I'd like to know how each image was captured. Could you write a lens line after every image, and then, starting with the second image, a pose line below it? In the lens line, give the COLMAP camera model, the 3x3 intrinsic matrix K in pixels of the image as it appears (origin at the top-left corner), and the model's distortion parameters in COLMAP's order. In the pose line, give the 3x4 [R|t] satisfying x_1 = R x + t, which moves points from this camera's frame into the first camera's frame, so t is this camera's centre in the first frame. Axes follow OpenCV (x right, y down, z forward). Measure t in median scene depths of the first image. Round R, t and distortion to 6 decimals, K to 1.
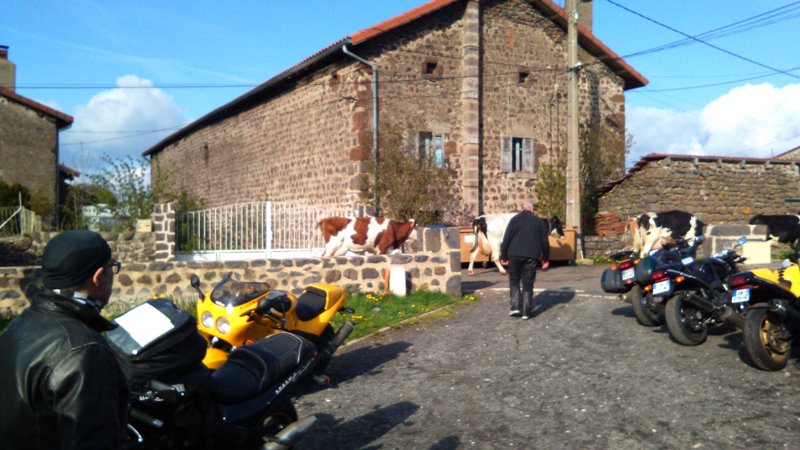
lens RADIAL K [[694.5, 0, 405.1], [0, 694.5, 216.5], [0, 0, 1]] dist [0.183657, -0.387143]
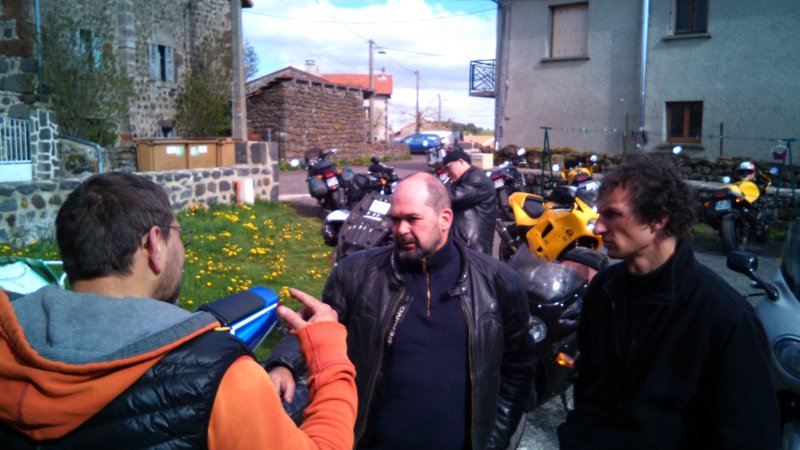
lens RADIAL K [[694.5, 0, 405.1], [0, 694.5, 216.5], [0, 0, 1]] dist [0.183657, -0.387143]
pose [[0.697255, -0.070114, 0.713386, -0.337379], [-0.024775, 0.992253, 0.121738, -0.003858], [-0.716395, -0.102557, 0.690116, 0.043904]]
